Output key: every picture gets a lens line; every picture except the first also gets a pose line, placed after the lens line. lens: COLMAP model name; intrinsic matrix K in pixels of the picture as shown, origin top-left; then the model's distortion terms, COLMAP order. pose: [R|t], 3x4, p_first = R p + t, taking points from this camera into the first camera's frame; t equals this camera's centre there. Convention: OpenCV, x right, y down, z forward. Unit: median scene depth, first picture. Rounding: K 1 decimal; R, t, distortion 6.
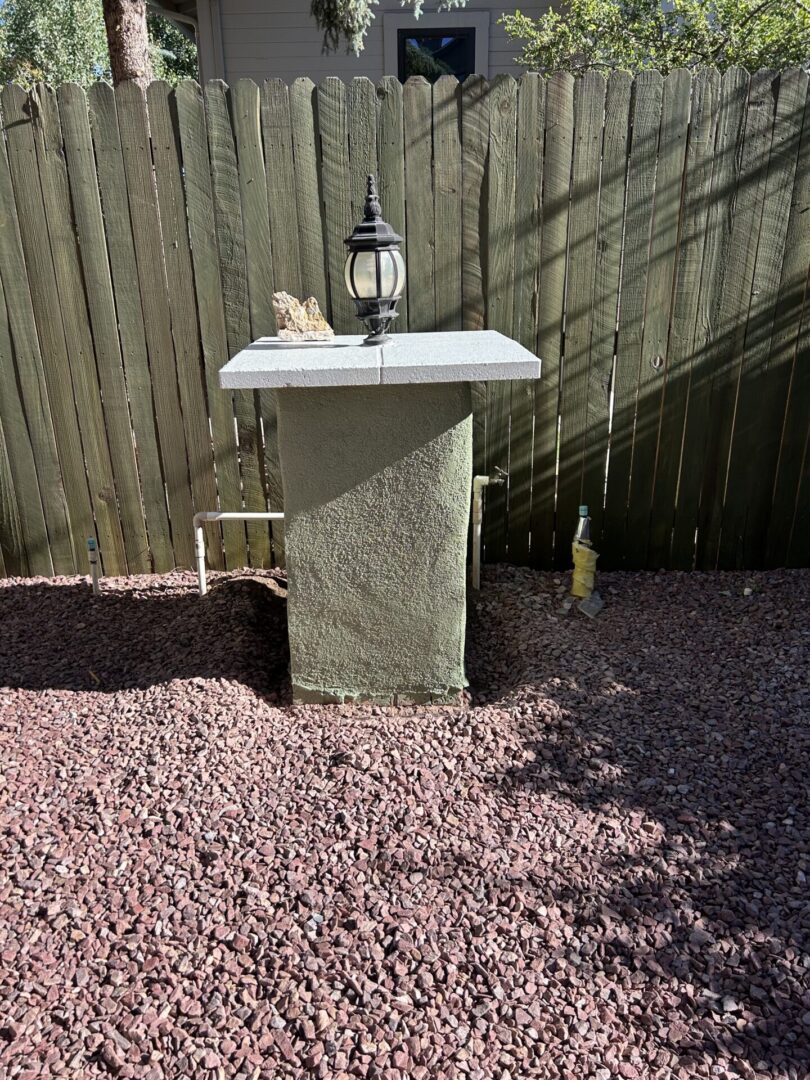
lens RADIAL K [[808.6, 0, 408.1], [0, 808.6, 548.9], [0, 0, 1]] dist [0.020458, -0.024127]
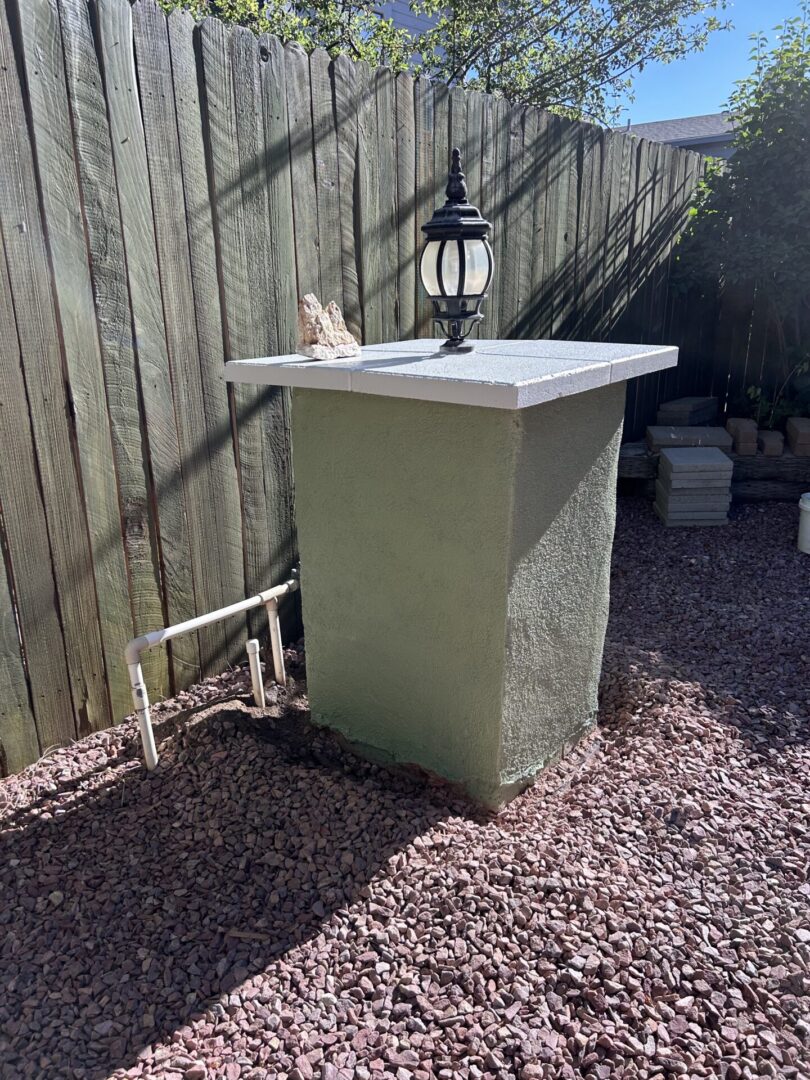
lens RADIAL K [[808.6, 0, 406.4], [0, 808.6, 532.9], [0, 0, 1]] dist [0.020458, -0.024127]
pose [[0.648678, -0.218245, 0.729100, -0.612352], [0.265846, 0.962632, 0.051626, -0.111121], [-0.713122, 0.160339, 0.682458, 0.425506]]
